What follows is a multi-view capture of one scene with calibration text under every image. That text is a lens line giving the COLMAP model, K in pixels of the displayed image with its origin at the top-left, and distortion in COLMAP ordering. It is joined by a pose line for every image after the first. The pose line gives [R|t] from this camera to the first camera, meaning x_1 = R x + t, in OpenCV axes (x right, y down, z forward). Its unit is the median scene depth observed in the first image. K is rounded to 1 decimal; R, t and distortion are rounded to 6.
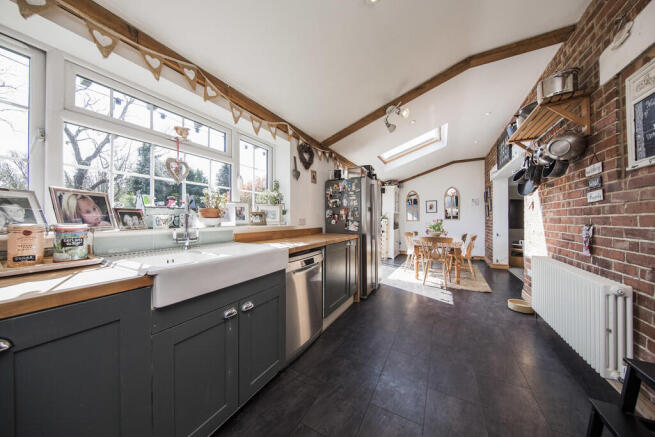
lens RADIAL K [[212.9, 0, 327.2], [0, 212.9, 218.1], [0, 0, 1]] dist [0.000111, -0.000990]
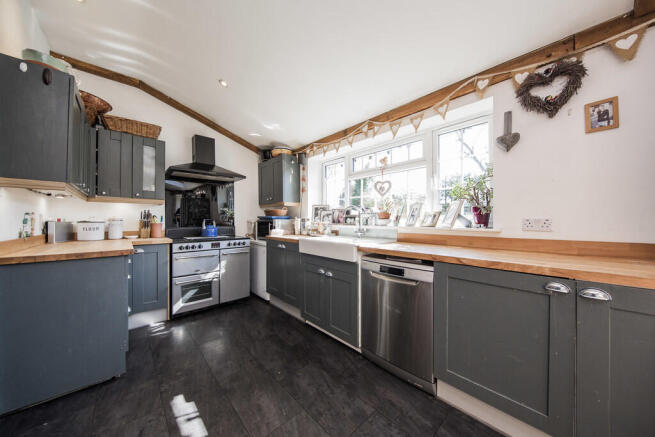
lens RADIAL K [[216.2, 0, 330.4], [0, 216.2, 221.1], [0, 0, 1]] dist [-0.000531, -0.000020]
pose [[-0.314994, 0.001401, -0.949092, 0.831712], [0.002819, 0.999996, 0.000540, 0.009726], [0.949089, -0.002506, -0.314997, 1.083853]]
